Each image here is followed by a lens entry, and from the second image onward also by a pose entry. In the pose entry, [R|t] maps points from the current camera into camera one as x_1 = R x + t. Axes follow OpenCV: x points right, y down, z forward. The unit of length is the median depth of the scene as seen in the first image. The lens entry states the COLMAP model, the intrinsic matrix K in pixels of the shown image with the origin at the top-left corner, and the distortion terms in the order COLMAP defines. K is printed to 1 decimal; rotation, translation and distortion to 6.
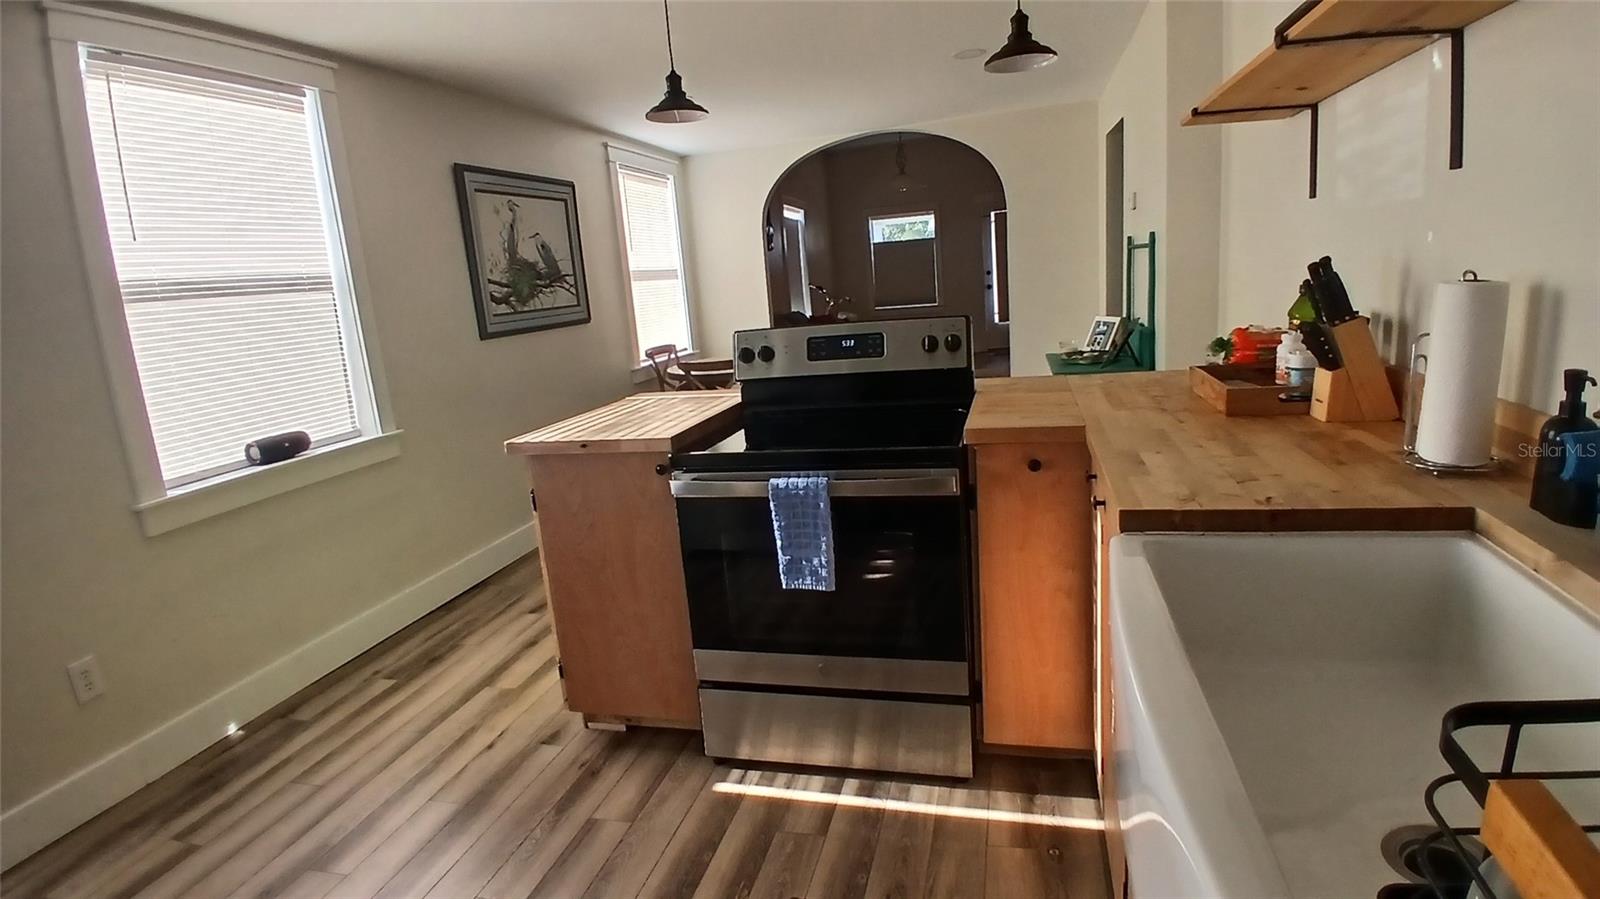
lens RADIAL K [[817.8, 0, 794.0], [0, 817.8, 448.4], [0, 0, 1]] dist [0.002258, -0.000762]
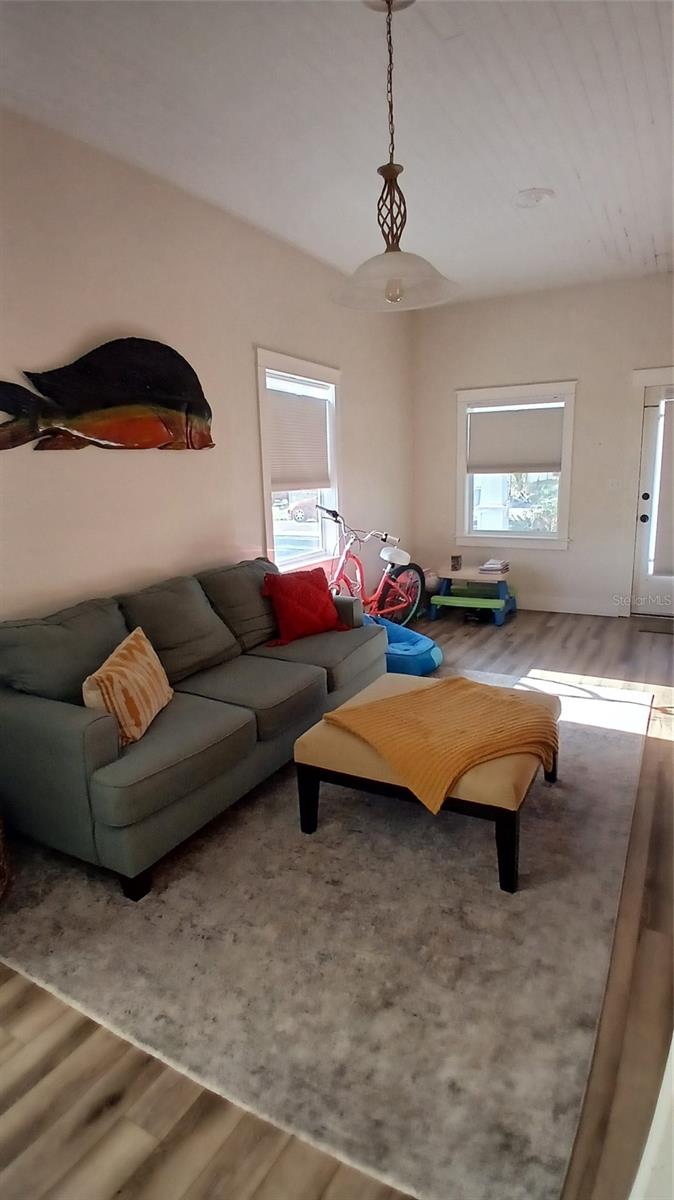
lens RADIAL K [[612.5, 0, 336.1], [0, 612.5, 603.3], [0, 0, 1]] dist [0.018805, -0.059626]
pose [[0.964295, 0.115579, -0.238277, 0.129807], [-0.112354, 0.993298, 0.027119, -0.118634], [0.239815, 0.000620, 0.970818, 0.483150]]
